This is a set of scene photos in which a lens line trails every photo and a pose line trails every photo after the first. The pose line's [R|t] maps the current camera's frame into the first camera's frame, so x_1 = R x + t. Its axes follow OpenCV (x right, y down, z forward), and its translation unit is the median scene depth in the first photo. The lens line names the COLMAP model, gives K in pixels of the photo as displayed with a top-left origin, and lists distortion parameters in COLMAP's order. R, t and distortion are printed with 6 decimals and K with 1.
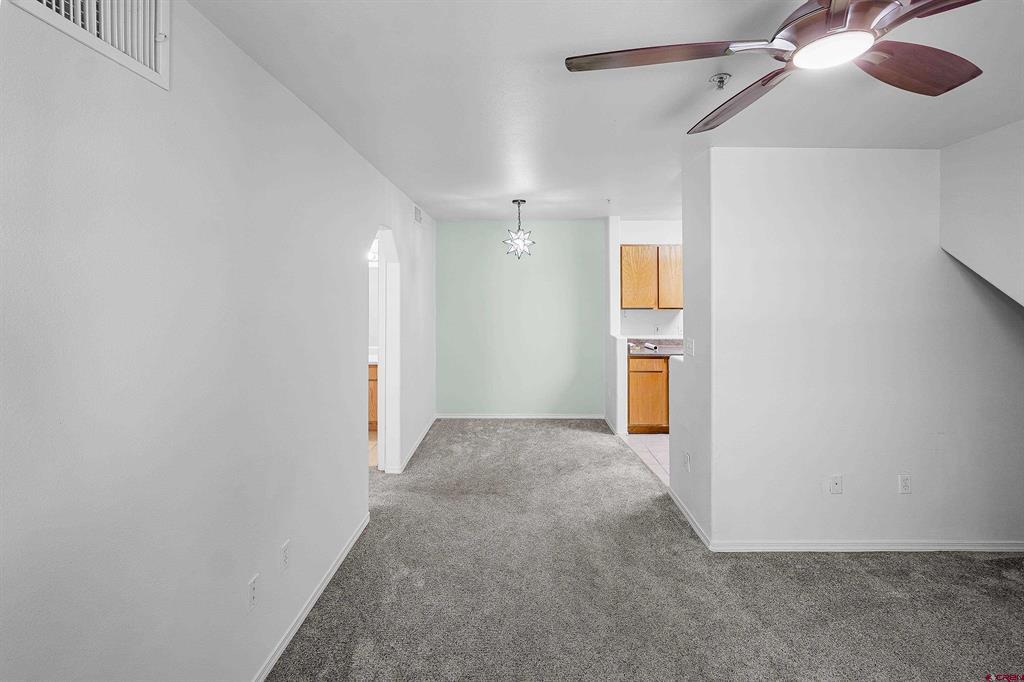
lens RADIAL K [[451.7, 0, 511.4], [0, 451.7, 283.3], [0, 0, 1]] dist [-0.008762, 0.001232]
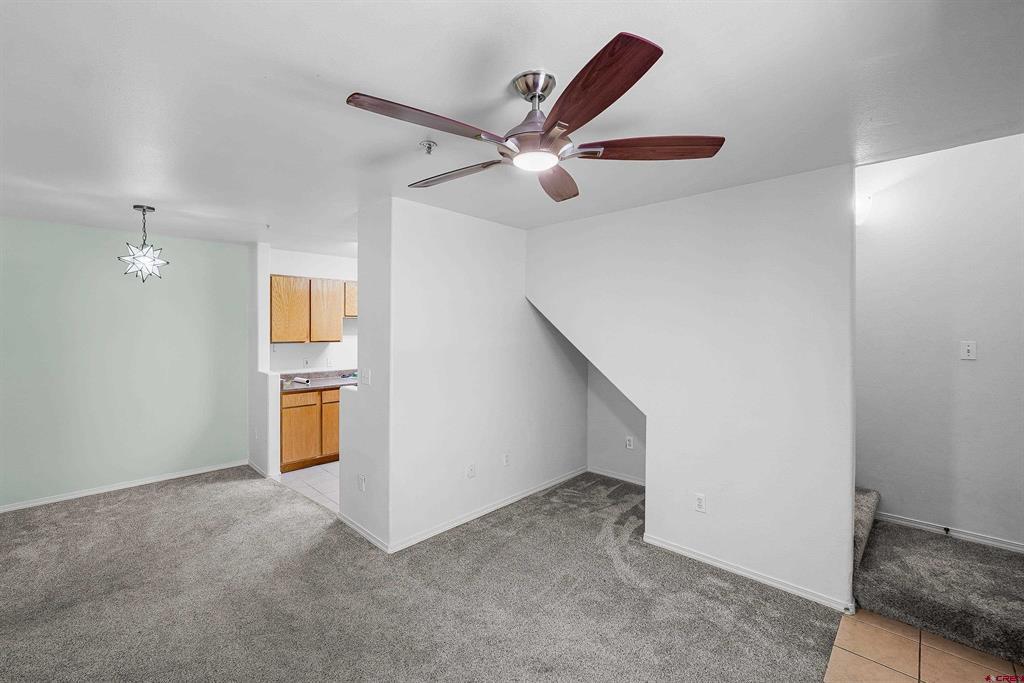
lens RADIAL K [[441.3, 0, 509.9], [0, 441.3, 326.7], [0, 0, 1]] dist [-0.029045, 0.009428]
pose [[0.678758, 0.001886, 0.734360, -0.104273], [-0.019954, 0.999675, 0.015876, -0.001849], [-0.734091, -0.025429, 0.678575, 0.025187]]
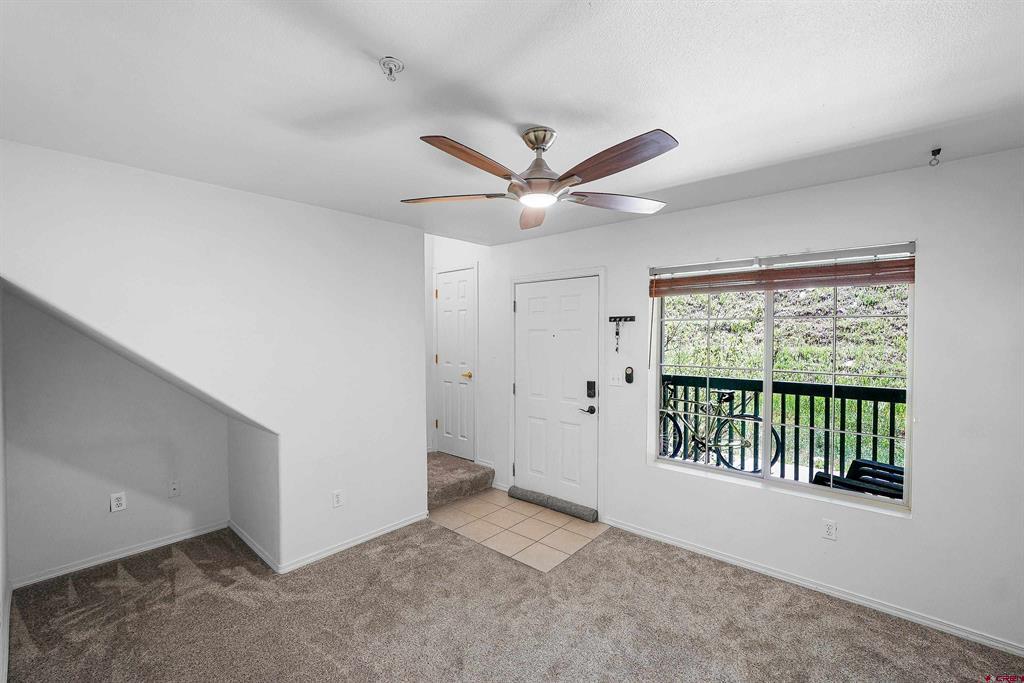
lens RADIAL K [[431.0, 0, 512.0], [0, 431.0, 341.5], [0, 0, 1]] dist [-0.010393, 0.000285]
pose [[-0.757112, -0.005334, 0.653264, -0.086780], [-0.009849, 0.999946, -0.003249, 0.017110], [-0.653211, -0.008894, -0.757124, 0.617672]]
